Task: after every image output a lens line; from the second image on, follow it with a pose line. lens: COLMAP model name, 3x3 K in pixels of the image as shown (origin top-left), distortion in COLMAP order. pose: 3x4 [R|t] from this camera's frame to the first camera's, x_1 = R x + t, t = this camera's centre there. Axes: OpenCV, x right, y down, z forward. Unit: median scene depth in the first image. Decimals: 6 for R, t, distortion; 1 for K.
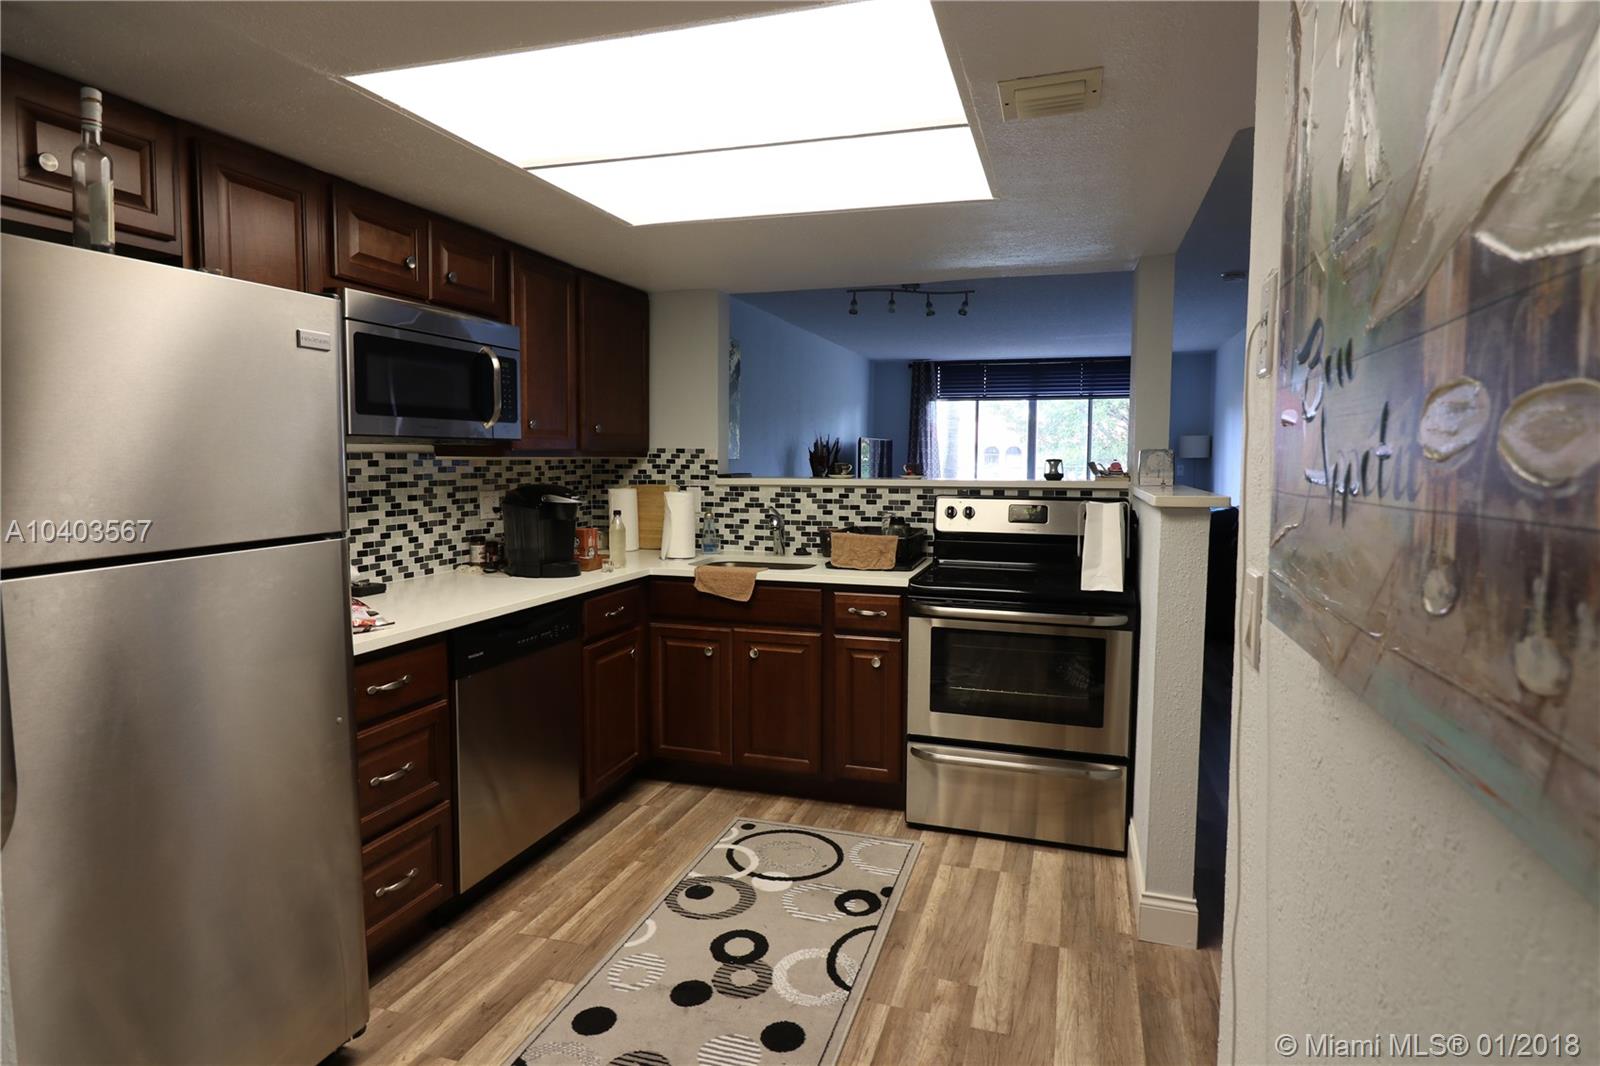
lens RADIAL K [[867.0, 0, 811.9], [0, 867.0, 518.3], [0, 0, 1]] dist [0.012814, -0.003150]
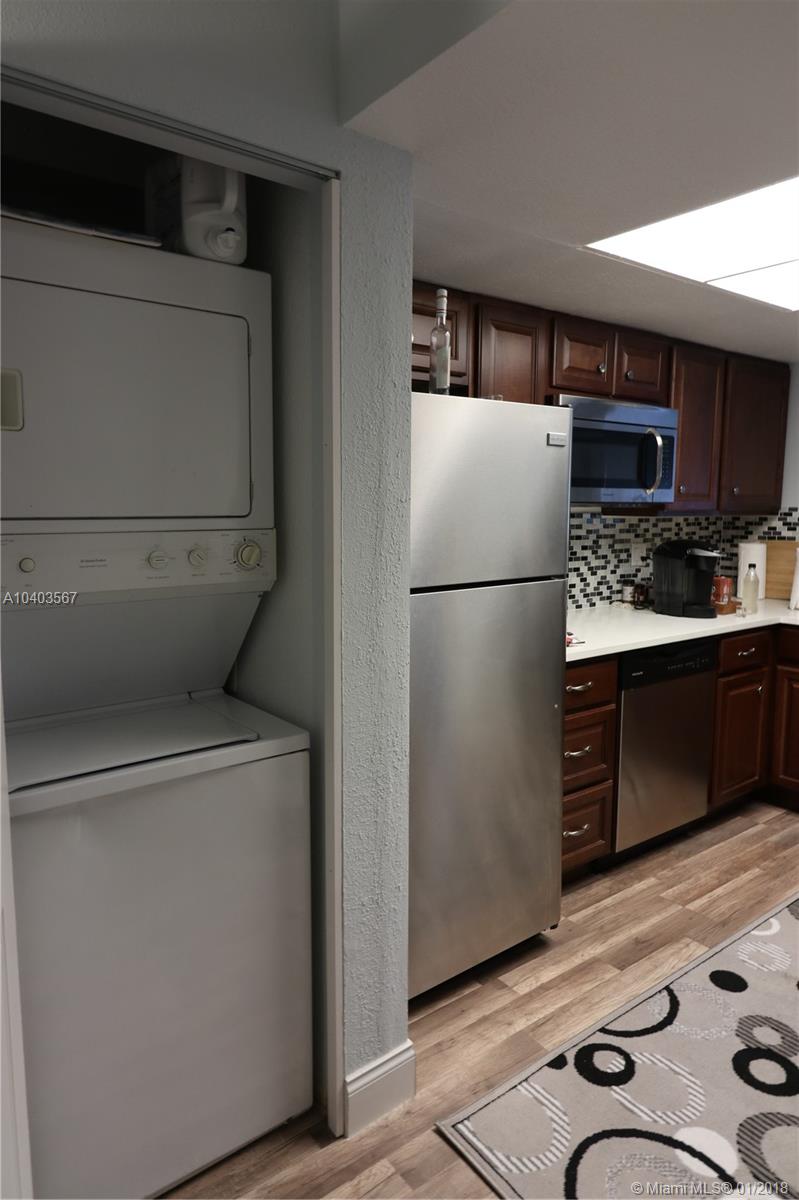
lens RADIAL K [[759.3, 0, 387.3], [0, 759.3, 589.4], [0, 0, 1]] dist [0.008170, -0.001318]
pose [[0.811401, 0.063317, -0.581050, -0.033686], [-0.042250, 0.997868, 0.049737, -0.005208], [0.582961, -0.015807, 0.812346, -0.097541]]
